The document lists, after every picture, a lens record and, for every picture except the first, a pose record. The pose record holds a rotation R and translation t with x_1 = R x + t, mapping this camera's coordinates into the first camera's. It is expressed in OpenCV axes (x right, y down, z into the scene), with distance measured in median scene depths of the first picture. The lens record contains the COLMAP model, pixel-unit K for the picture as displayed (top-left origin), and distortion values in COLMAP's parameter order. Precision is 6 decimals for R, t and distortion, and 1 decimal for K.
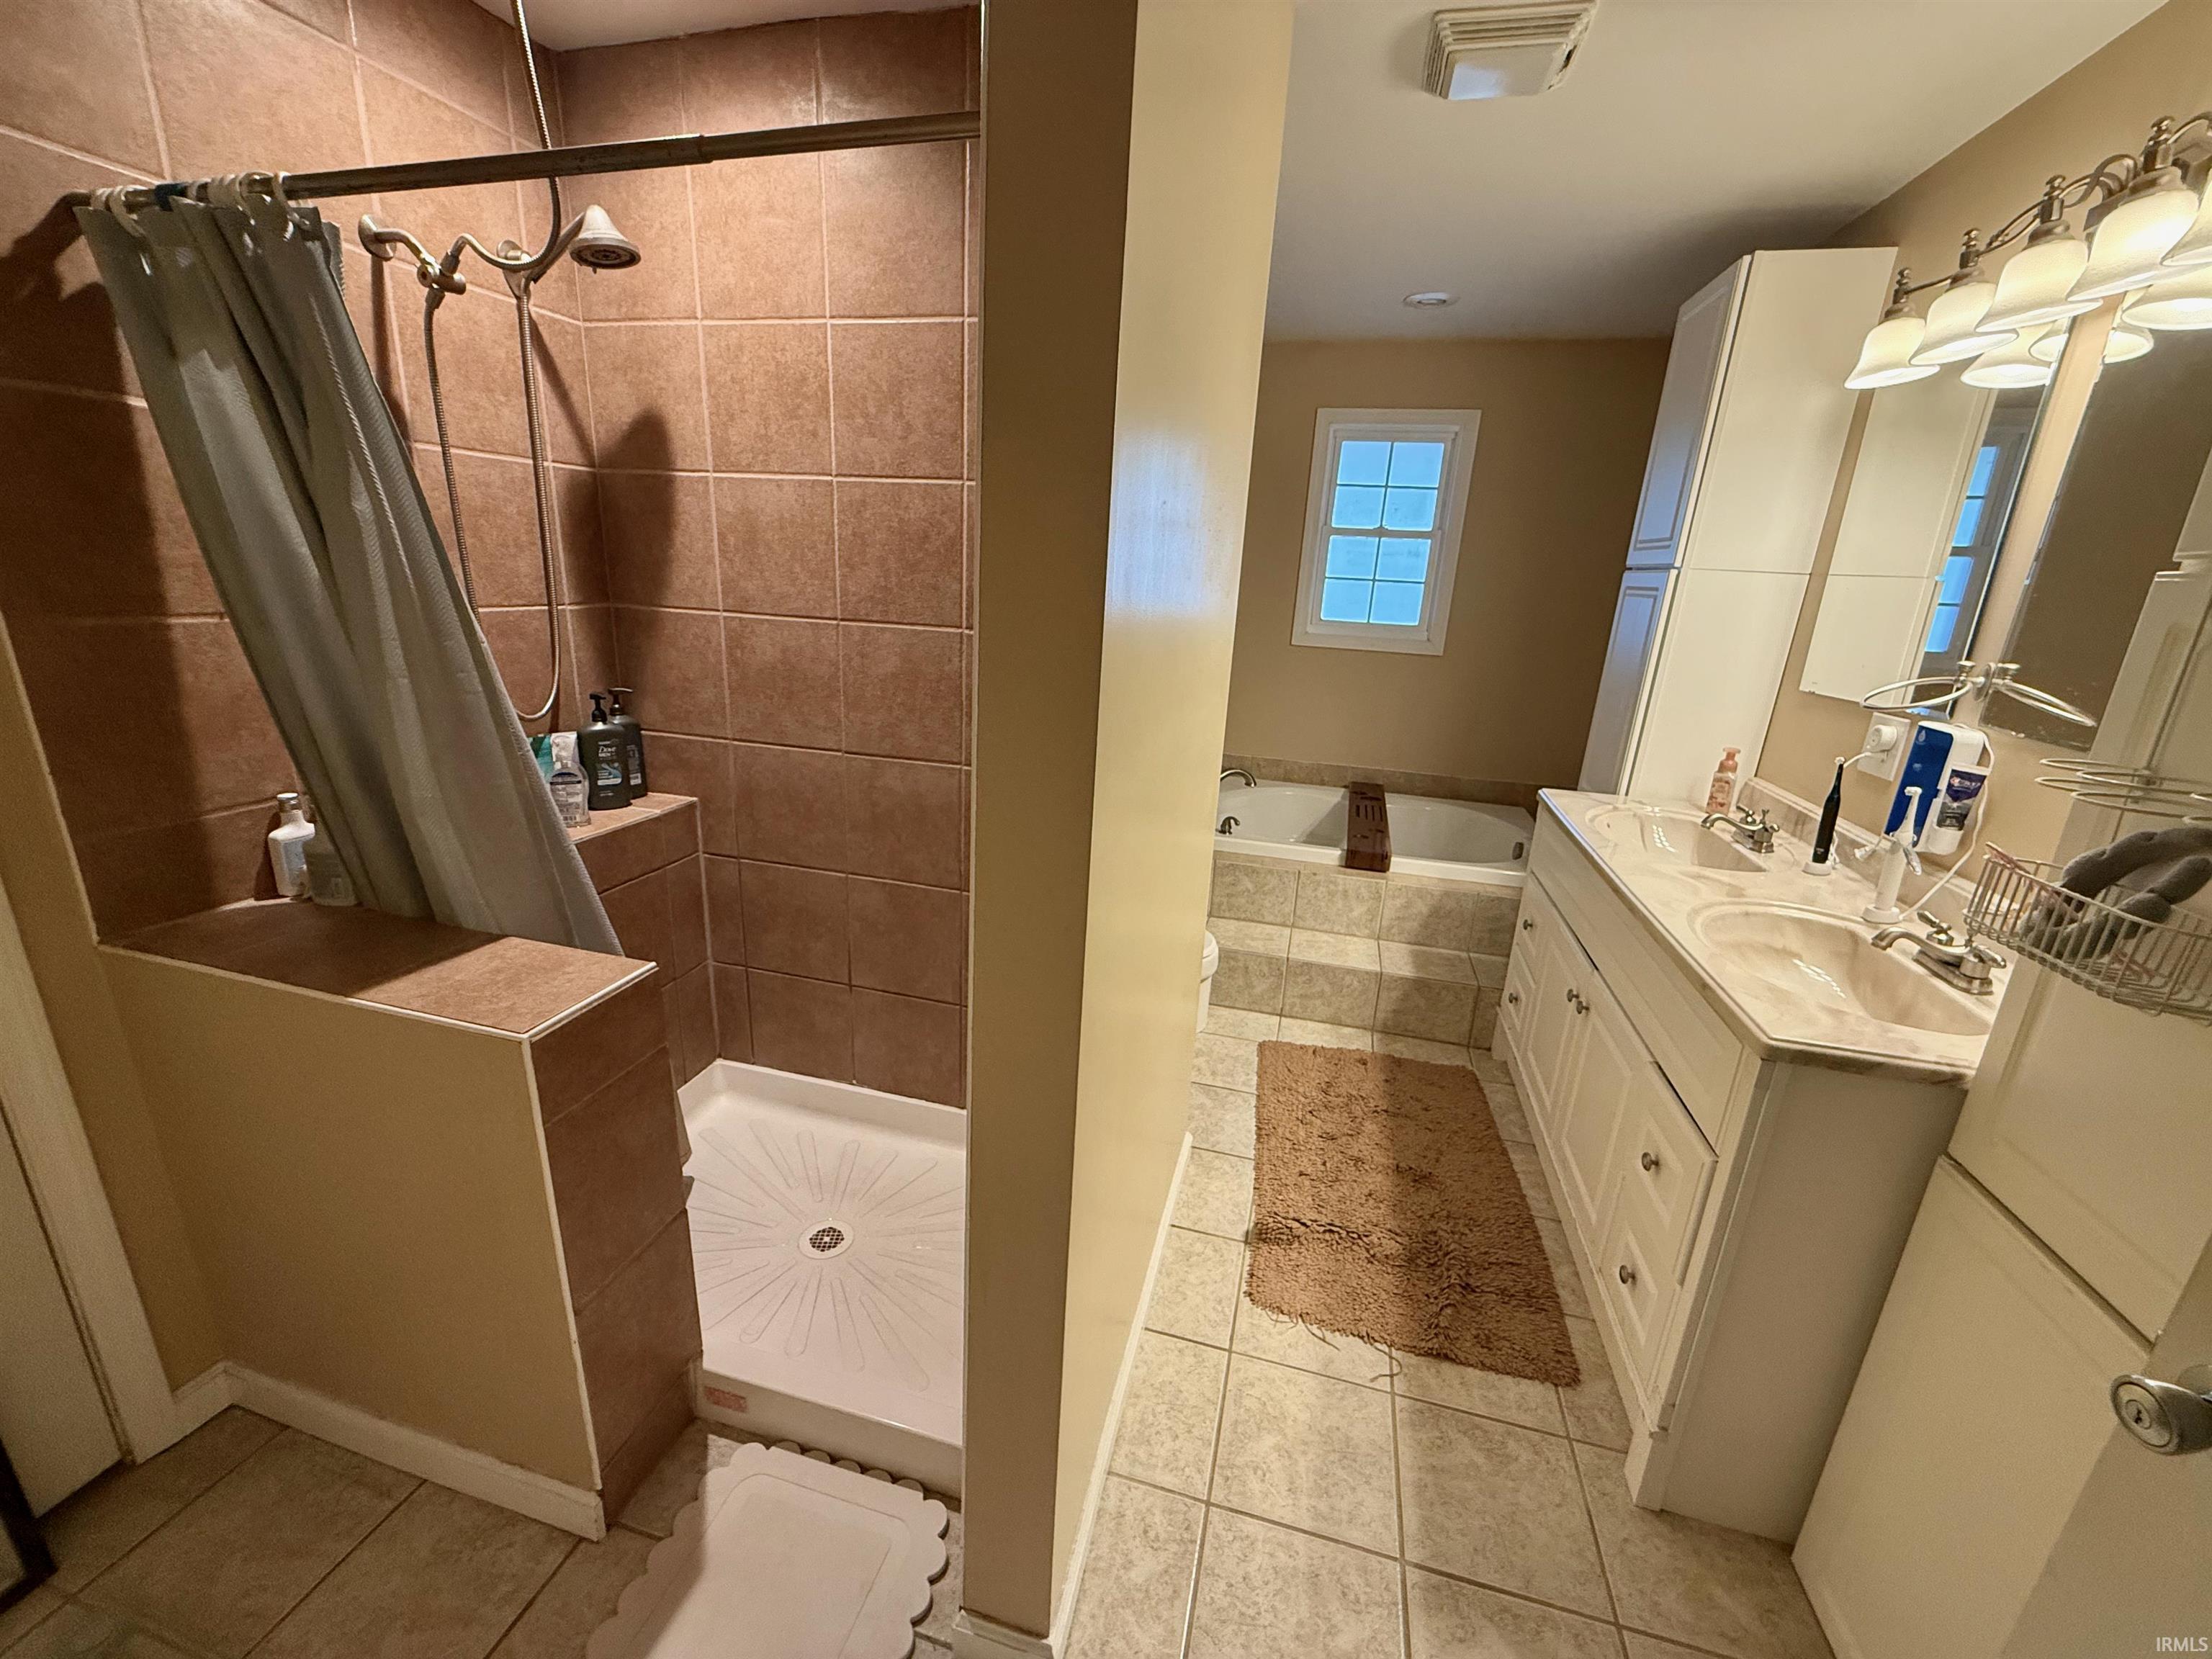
lens RADIAL K [[877.0, 0, 1098.9], [0, 877.0, 824.5], [0, 0, 1]] dist [-0.003642, -0.000570]
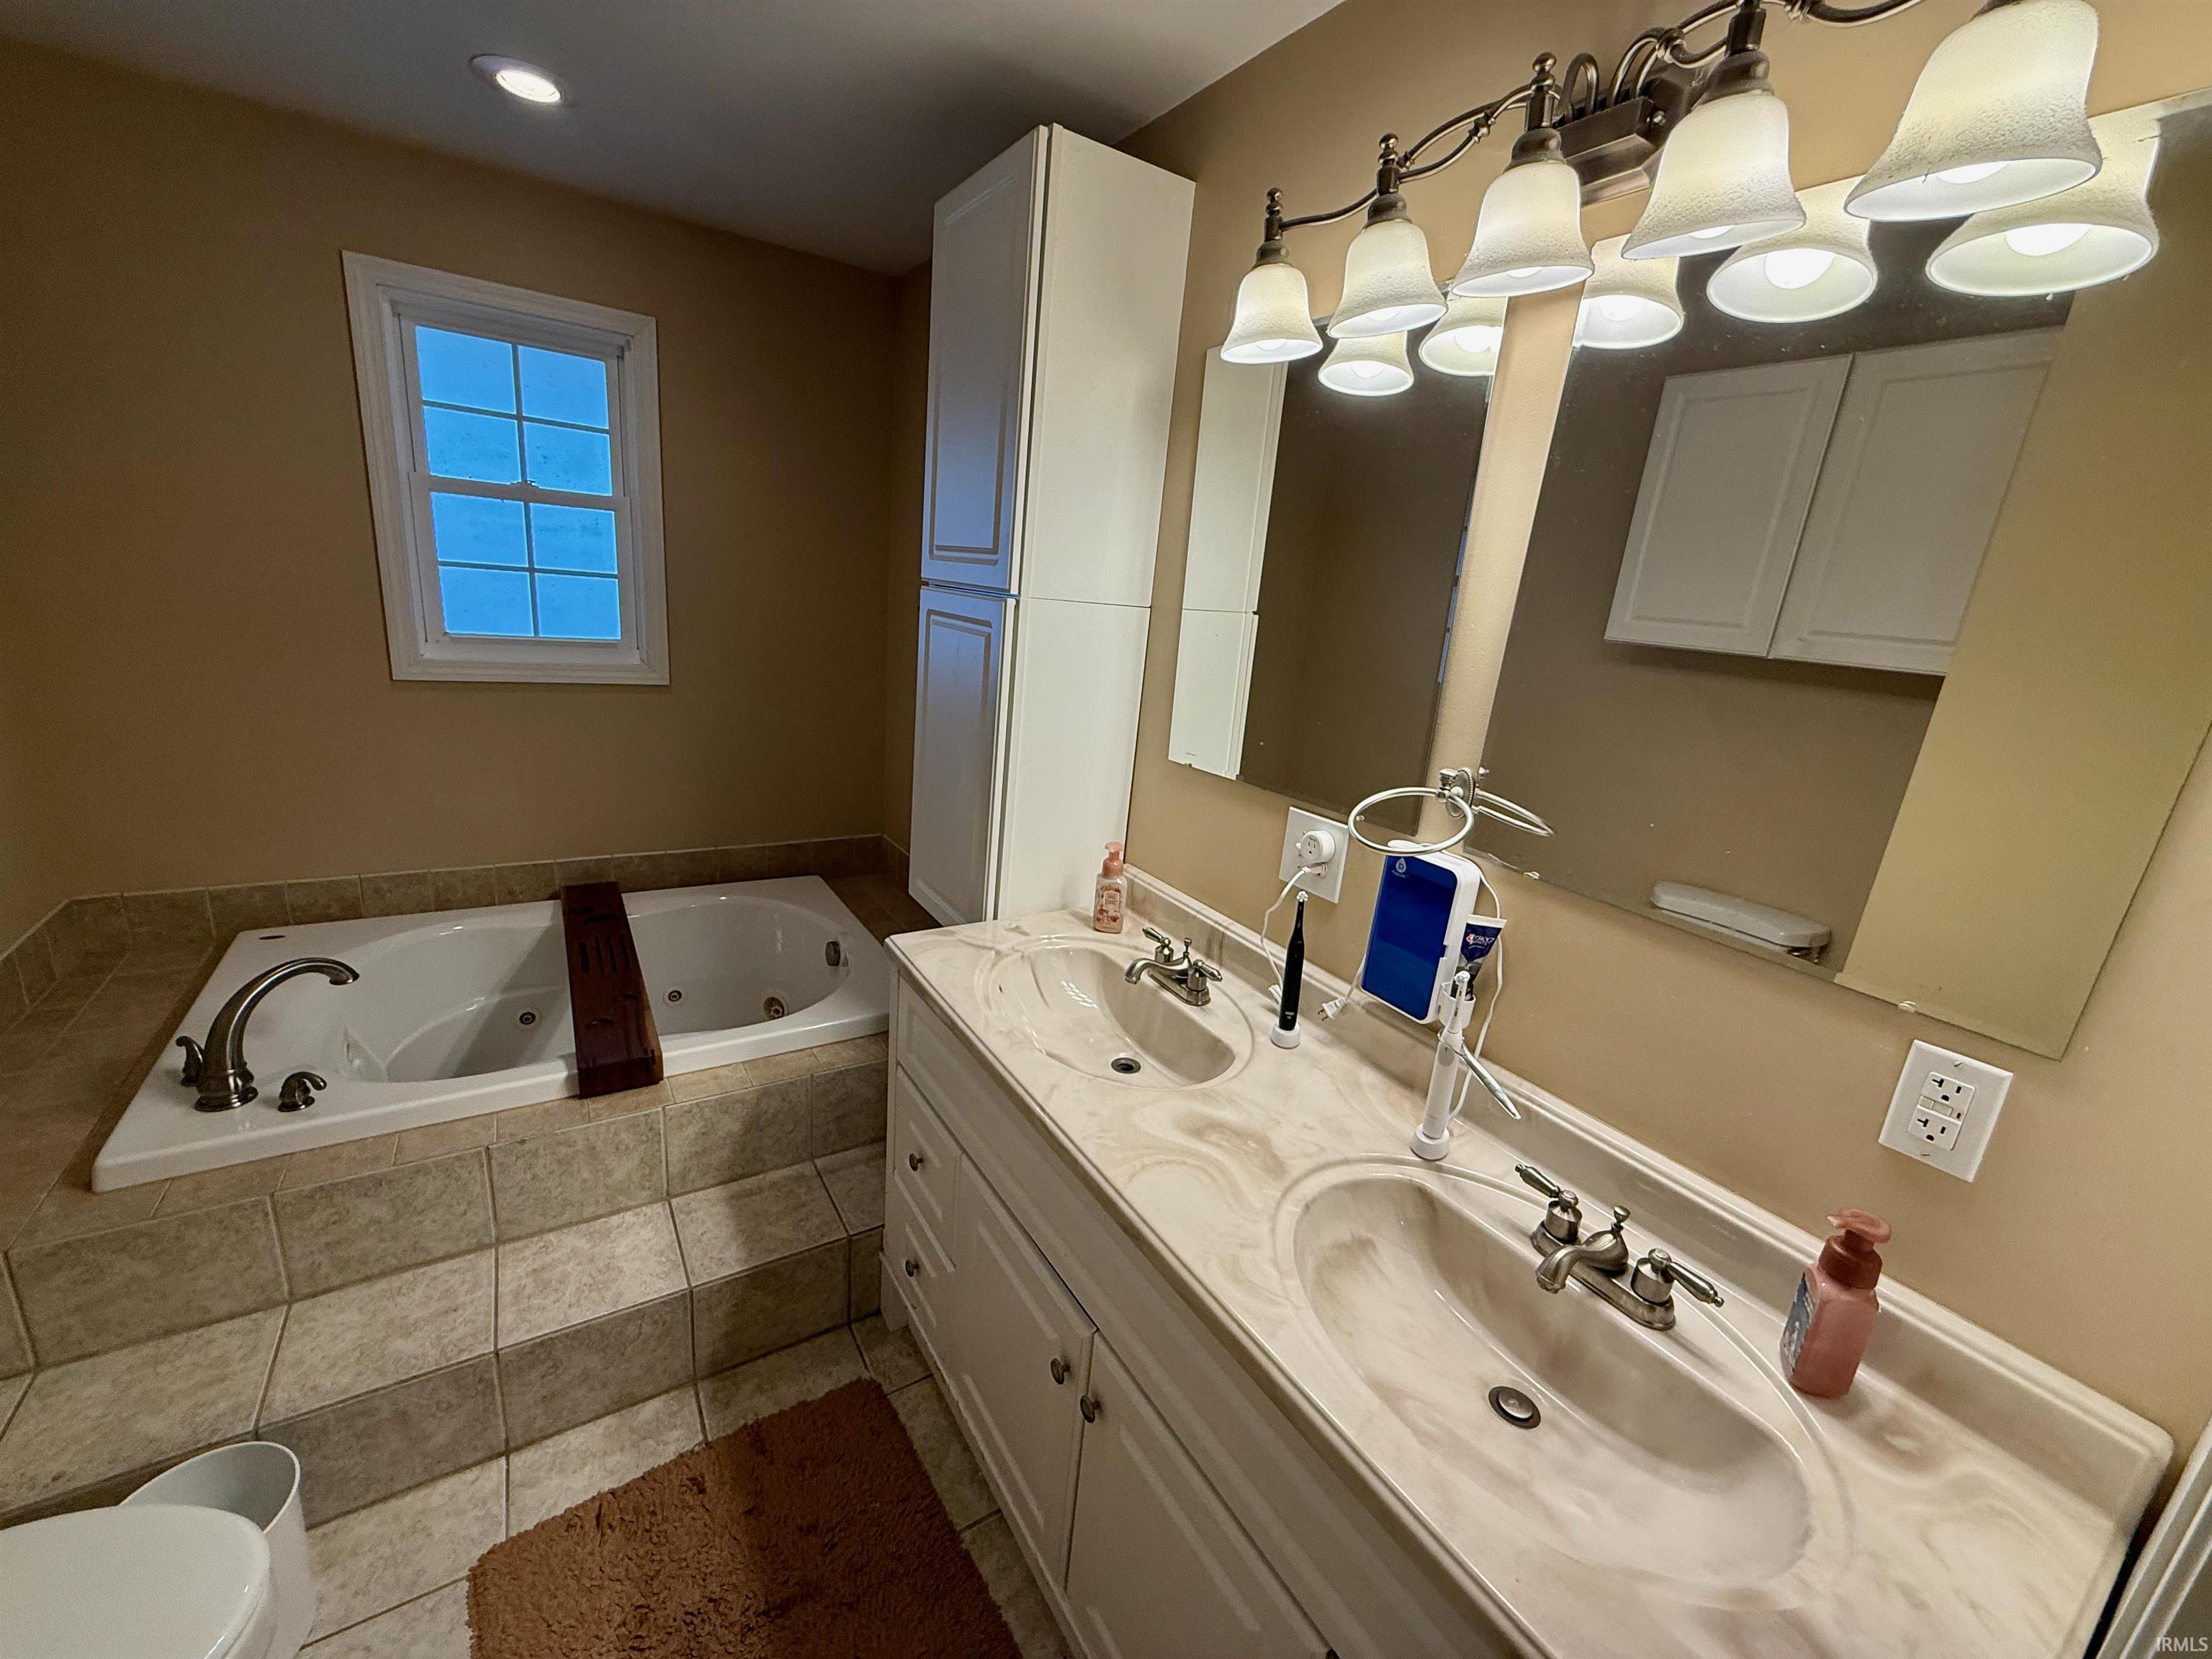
lens RADIAL K [[877.0, 0, 1098.5], [0, 877.0, 830.5], [0, 0, 1]] dist [-0.003642, -0.000570]
pose [[0.673668, -0.188617, 0.714559, 0.153346], [0.153612, 0.981503, 0.114259, -0.154277], [-0.722893, 0.032792, 0.690181, 0.411940]]
